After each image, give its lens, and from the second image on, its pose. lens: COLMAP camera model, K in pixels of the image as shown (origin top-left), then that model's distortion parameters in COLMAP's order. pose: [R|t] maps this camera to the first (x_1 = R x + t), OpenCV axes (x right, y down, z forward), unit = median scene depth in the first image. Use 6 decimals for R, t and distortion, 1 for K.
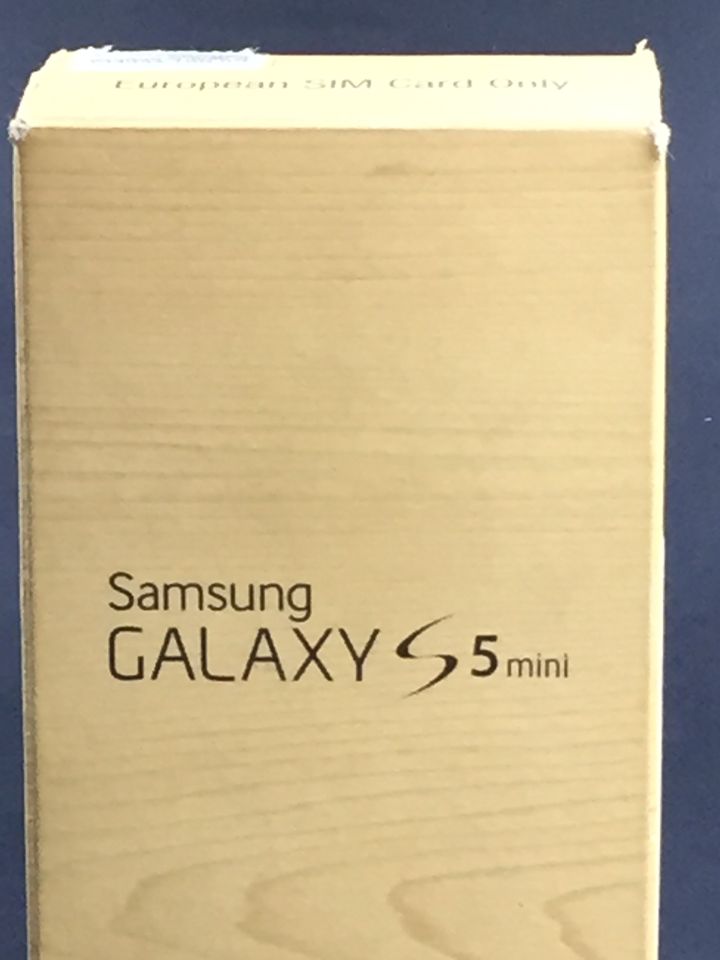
lens RADIAL K [[4055.9, 0, 360.0], [0, 4055.9, 480.5], [0, 0, 1]] dist [-0.135293, 0.000000]
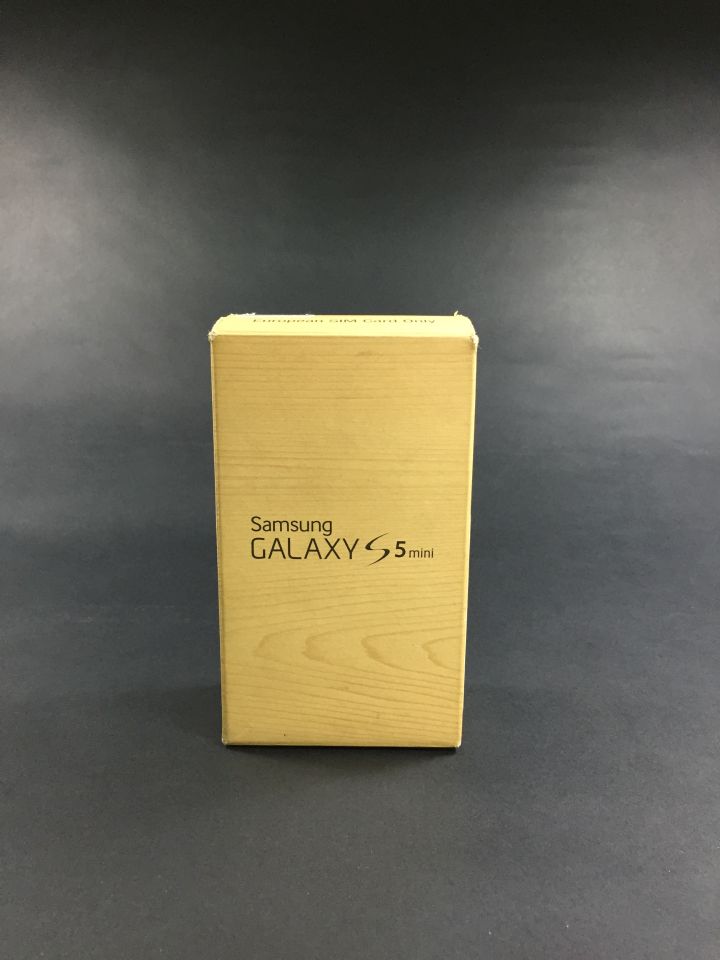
lens RADIAL K [[814.1, 0, 353.8], [0, 814.1, 476.8], [0, 0, 1]] dist [-0.002985, -0.000147]
pose [[0.999455, 0.000909, 0.033009, -0.015105], [-0.001167, 0.999969, 0.007800, -0.005845], [-0.033001, -0.007835, 0.999425, 0.493913]]
